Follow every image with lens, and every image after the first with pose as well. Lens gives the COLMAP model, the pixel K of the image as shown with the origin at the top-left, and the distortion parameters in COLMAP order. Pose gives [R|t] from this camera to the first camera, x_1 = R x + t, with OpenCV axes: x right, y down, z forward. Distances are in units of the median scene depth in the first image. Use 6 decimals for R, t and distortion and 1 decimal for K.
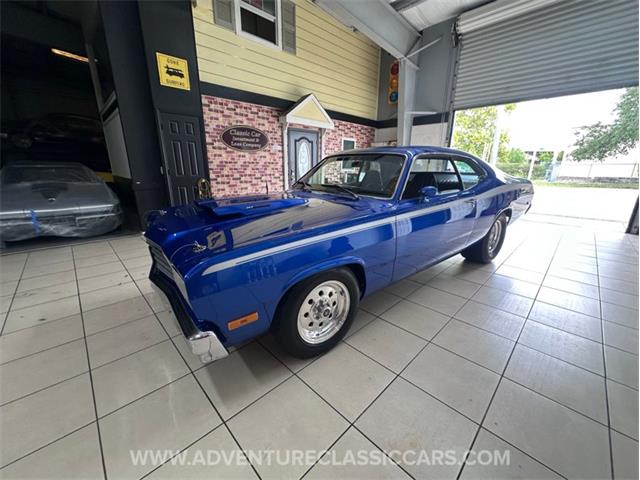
lens RADIAL K [[256.1, 0, 320.0], [0, 256.1, 240.0], [0, 0, 1]] dist [0.000418, 0.000157]
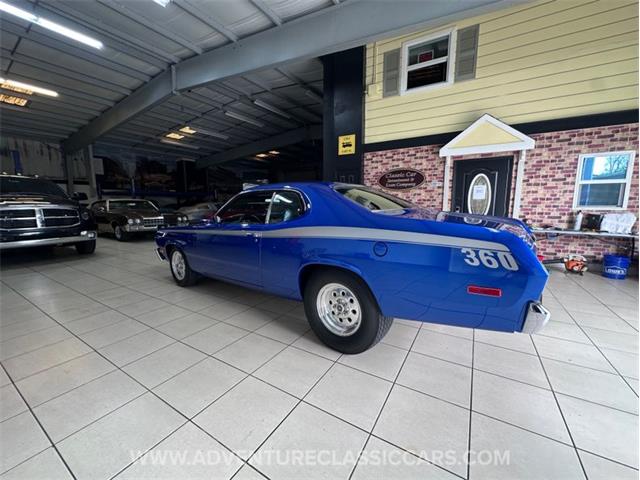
lens RADIAL K [[256.1, 0, 320.0], [0, 256.1, 240.0], [0, 0, 1]] dist [0.000418, 0.000157]
pose [[0.254990, 0.123923, -0.958970, 0.696409], [-0.260484, 0.963893, 0.055297, -0.110926], [0.931197, 0.235696, 0.278063, 0.417617]]
